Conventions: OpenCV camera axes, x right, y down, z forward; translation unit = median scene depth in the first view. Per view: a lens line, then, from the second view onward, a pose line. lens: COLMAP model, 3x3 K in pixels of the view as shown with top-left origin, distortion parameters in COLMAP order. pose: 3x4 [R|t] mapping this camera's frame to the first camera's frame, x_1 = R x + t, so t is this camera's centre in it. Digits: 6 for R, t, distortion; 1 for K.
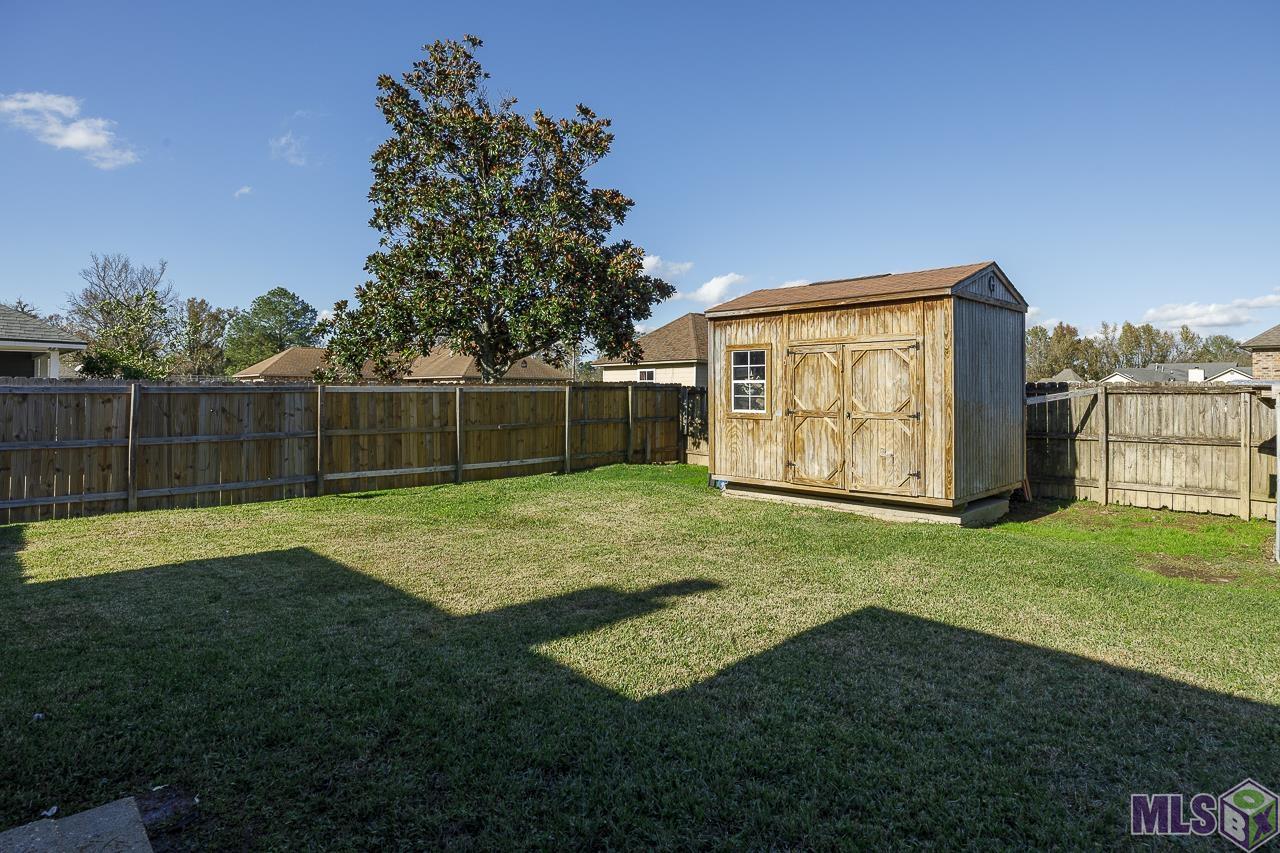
lens RADIAL K [[725.5, 0, 636.0], [0, 725.5, 411.1], [0, 0, 1]] dist [0.002673, -0.000443]
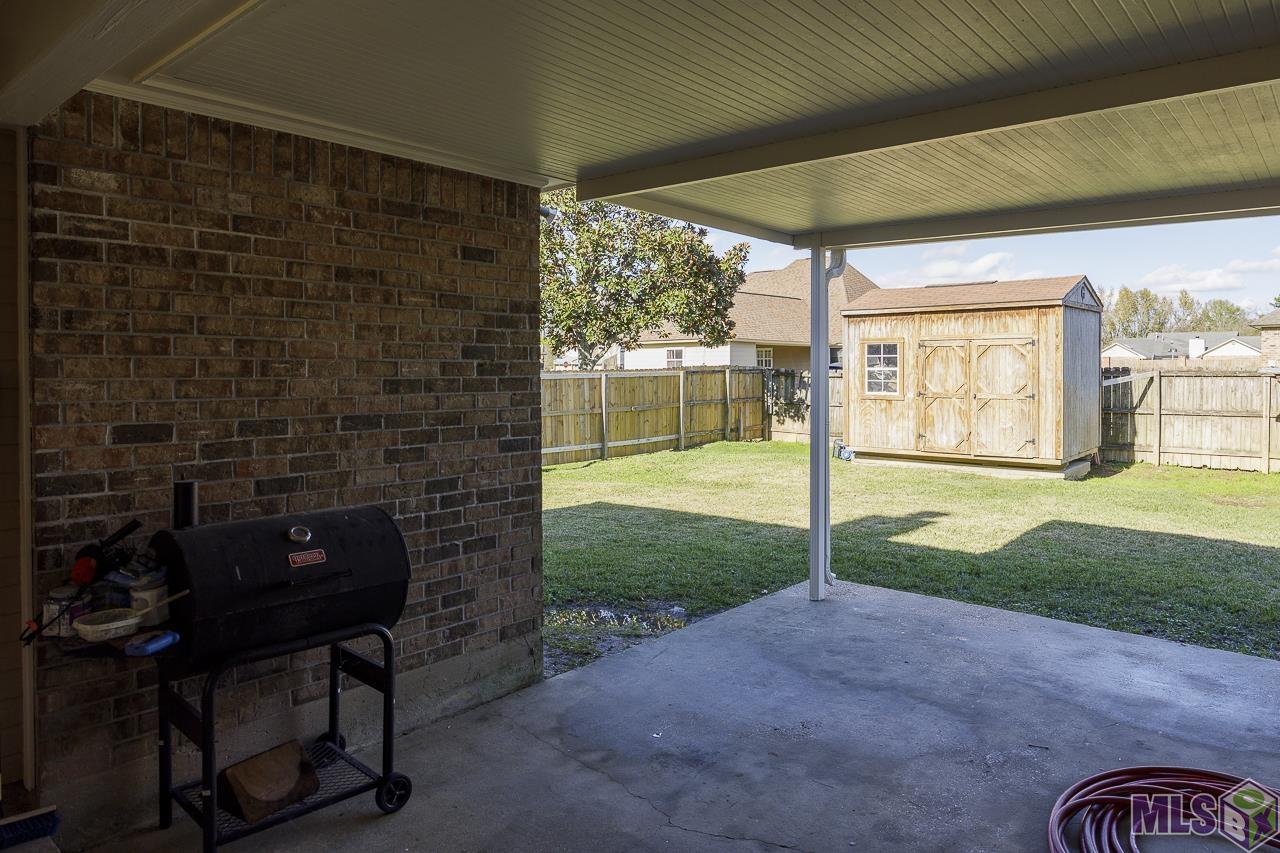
lens RADIAL K [[844.7, 0, 644.6], [0, 844.7, 416.6], [0, 0, 1]] dist [0.003397, 0.000192]
pose [[0.996549, -0.011899, 0.082149, -0.362882], [0.009143, 0.999385, 0.033847, -0.012620], [-0.082502, -0.032979, 0.996045, -0.383230]]
